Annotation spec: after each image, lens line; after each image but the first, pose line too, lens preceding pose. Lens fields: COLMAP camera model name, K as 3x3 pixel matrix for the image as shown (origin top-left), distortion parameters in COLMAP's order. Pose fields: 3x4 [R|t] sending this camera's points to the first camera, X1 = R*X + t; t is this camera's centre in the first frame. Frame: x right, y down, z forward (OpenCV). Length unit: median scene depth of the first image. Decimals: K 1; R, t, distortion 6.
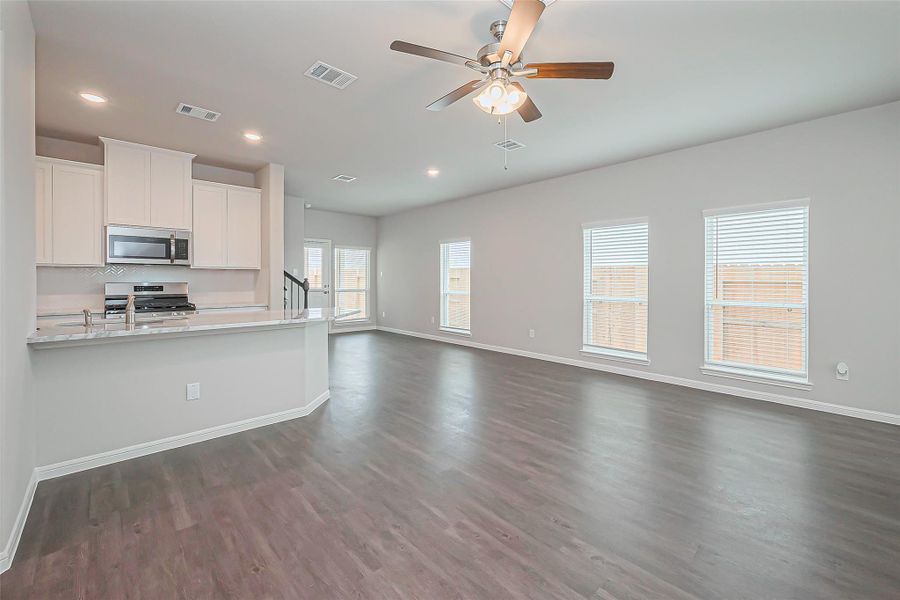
lens RADIAL K [[388.2, 0, 473.2], [0, 388.2, 287.1], [0, 0, 1]] dist [-0.018273, 0.000015]
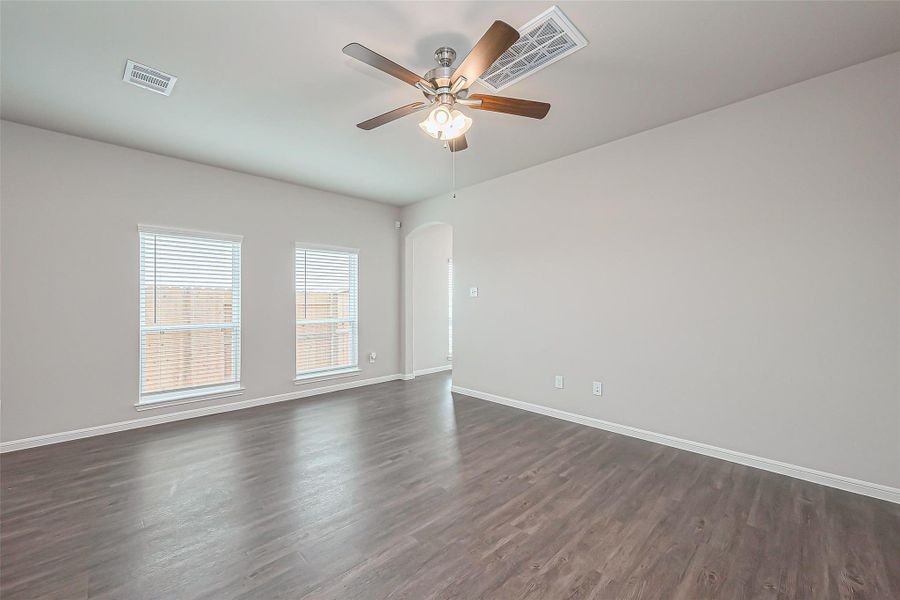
lens RADIAL K [[362.8, 0, 454.1], [0, 362.8, 299.9], [0, 0, 1]] dist [-0.000001, -0.000085]
pose [[-0.024531, -0.000150, 0.999699, -0.797006], [0.023065, 0.999734, 0.000716, -0.027032], [-0.999433, 0.023076, -0.024521, 0.892683]]
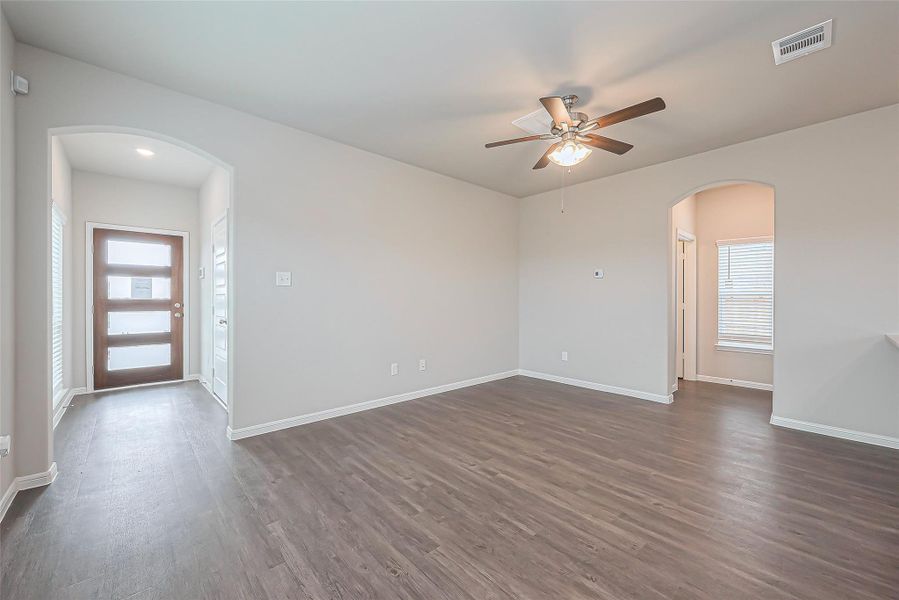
lens RADIAL K [[362.4, 0, 453.6], [0, 362.4, 299.9], [0, 0, 1]] dist [-0.000001, -0.000085]
pose [[-0.999887, -0.002512, 0.014814, 0.389734], [-0.002063, 0.999542, 0.030206, -0.027973], [-0.014883, 0.030173, -0.999434, 1.982291]]
